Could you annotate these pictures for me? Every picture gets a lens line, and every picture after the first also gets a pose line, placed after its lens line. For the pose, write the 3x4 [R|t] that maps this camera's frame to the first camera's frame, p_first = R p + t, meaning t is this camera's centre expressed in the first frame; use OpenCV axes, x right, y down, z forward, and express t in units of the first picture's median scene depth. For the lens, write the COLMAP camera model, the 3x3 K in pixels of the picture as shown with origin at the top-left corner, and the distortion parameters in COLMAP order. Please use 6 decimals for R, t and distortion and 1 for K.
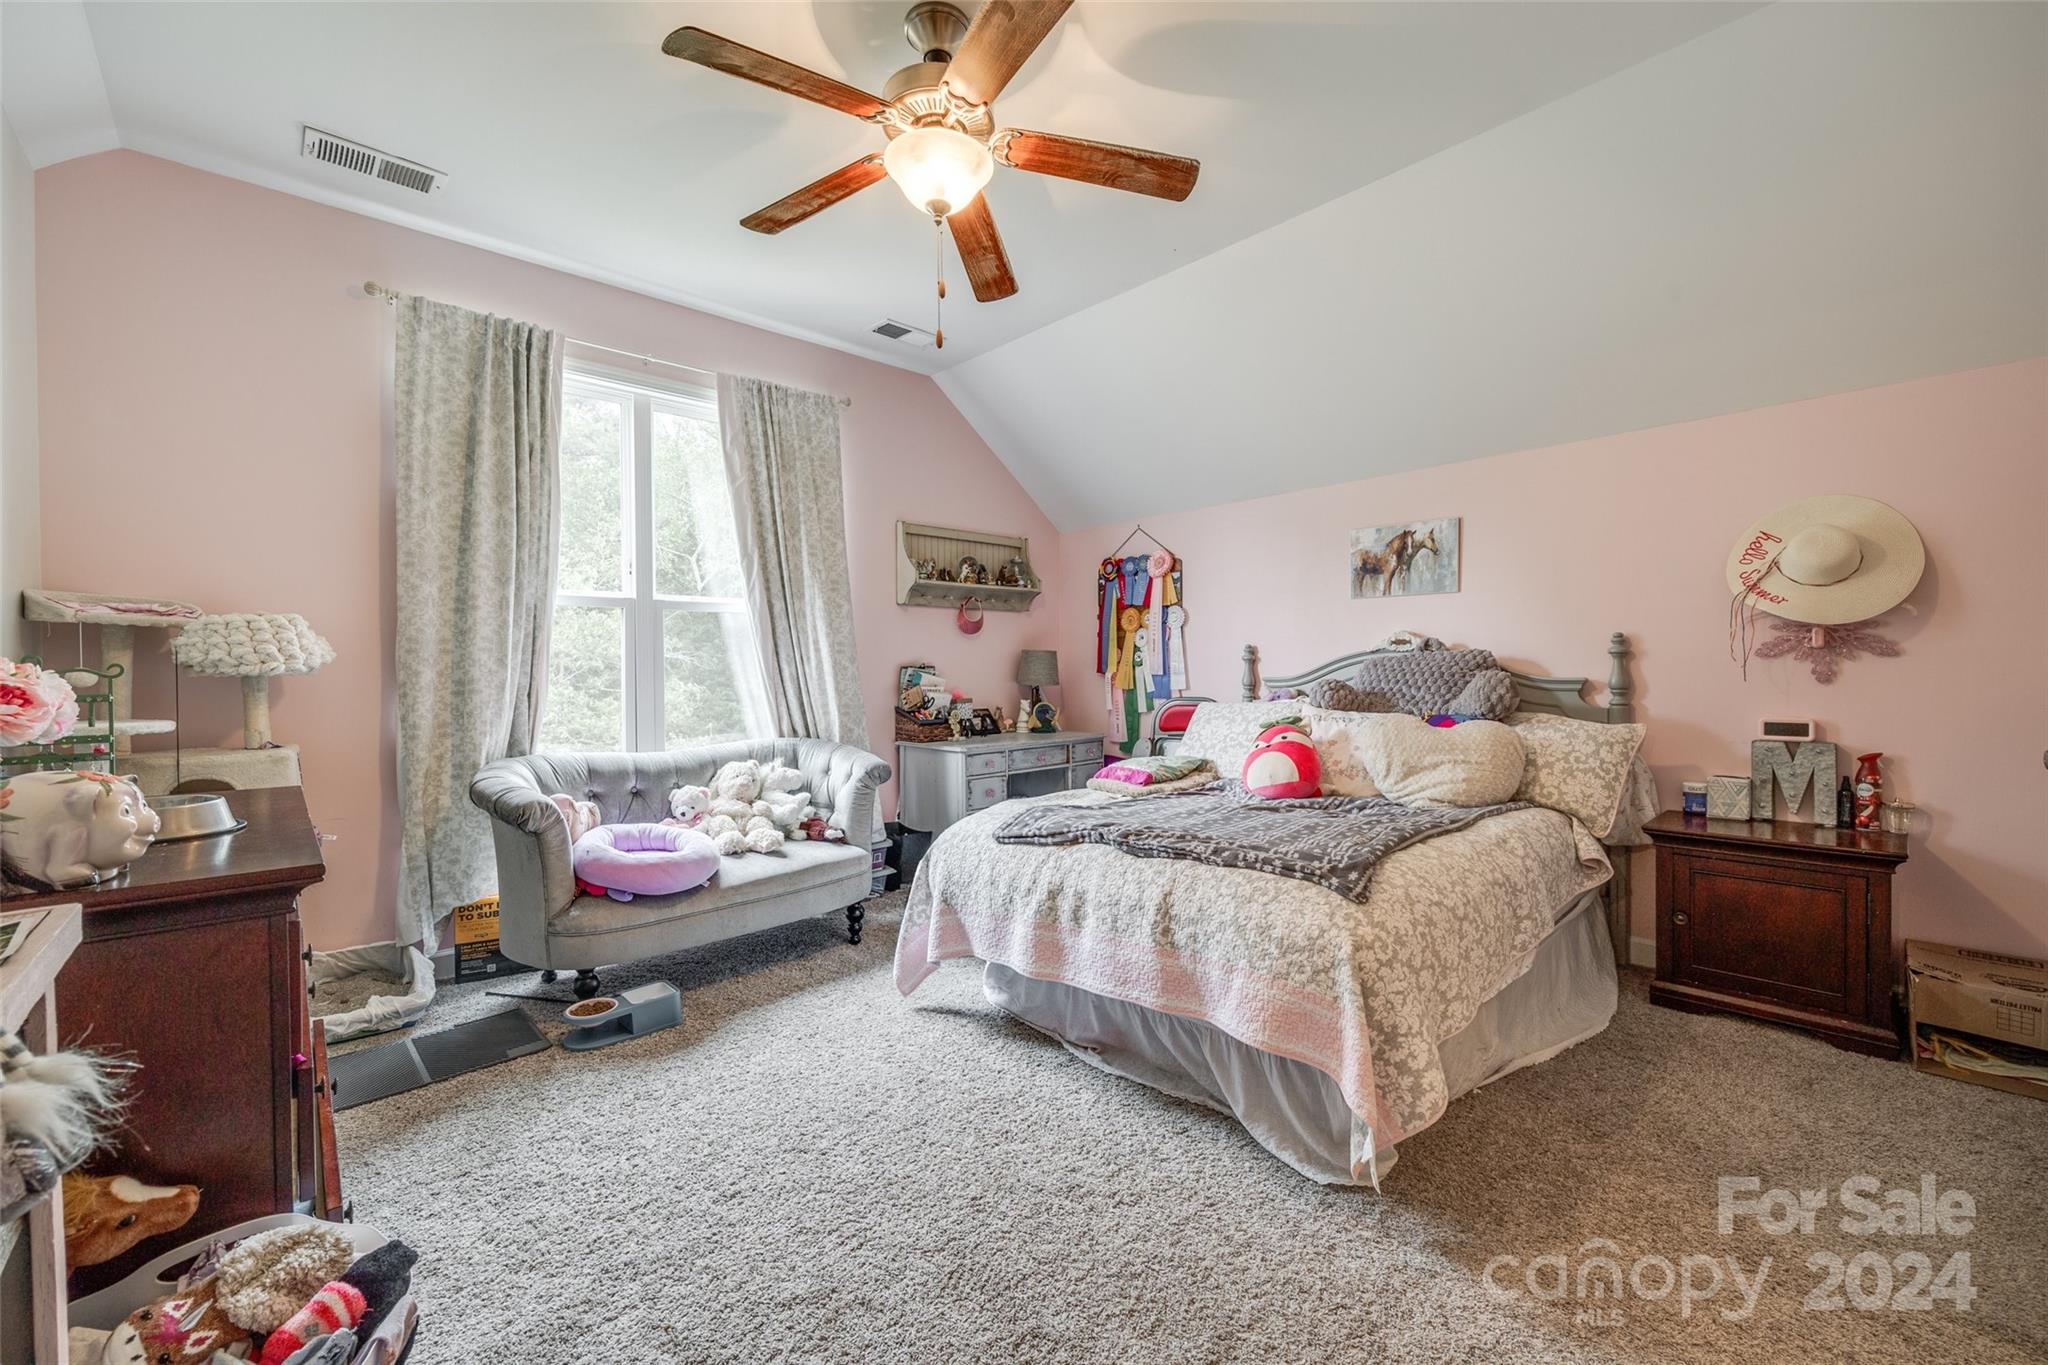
lens RADIAL K [[820.9, 0, 1013.7], [0, 820.9, 673.3], [0, 0, 1]] dist [-0.002728, 0.000199]
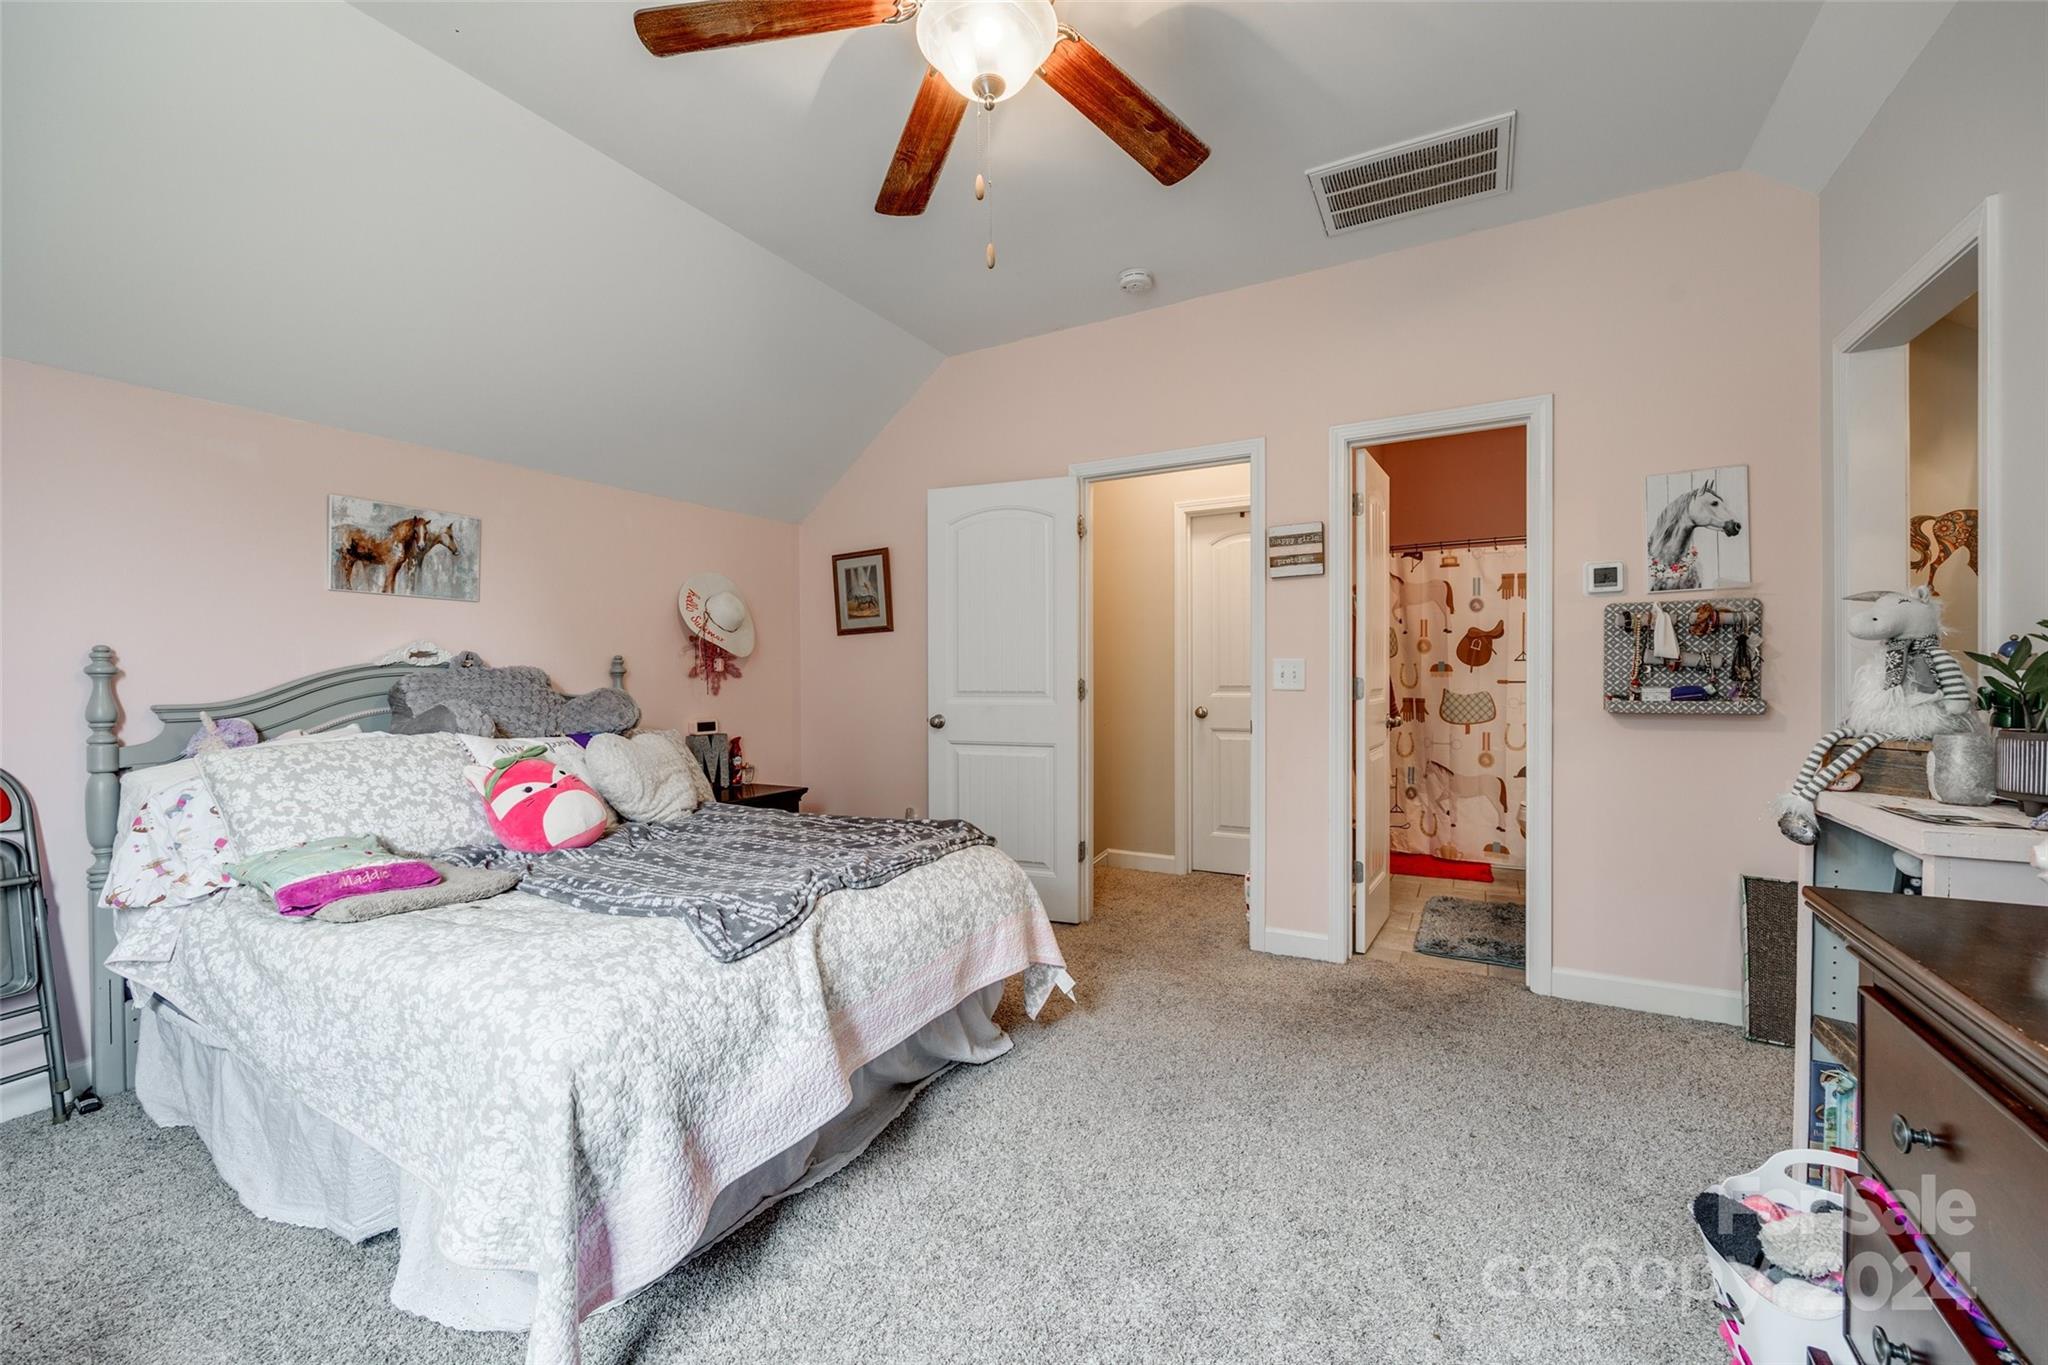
lens RADIAL K [[820.9, 0, 1014.7], [0, 820.9, 685.2], [0, 0, 1]] dist [-0.002728, 0.000199]
pose [[-0.292728, -0.004369, 0.956186, -0.472603], [0.008429, 0.999939, 0.007149, -0.008861], [-0.956159, 0.010152, -0.292673, 0.680192]]
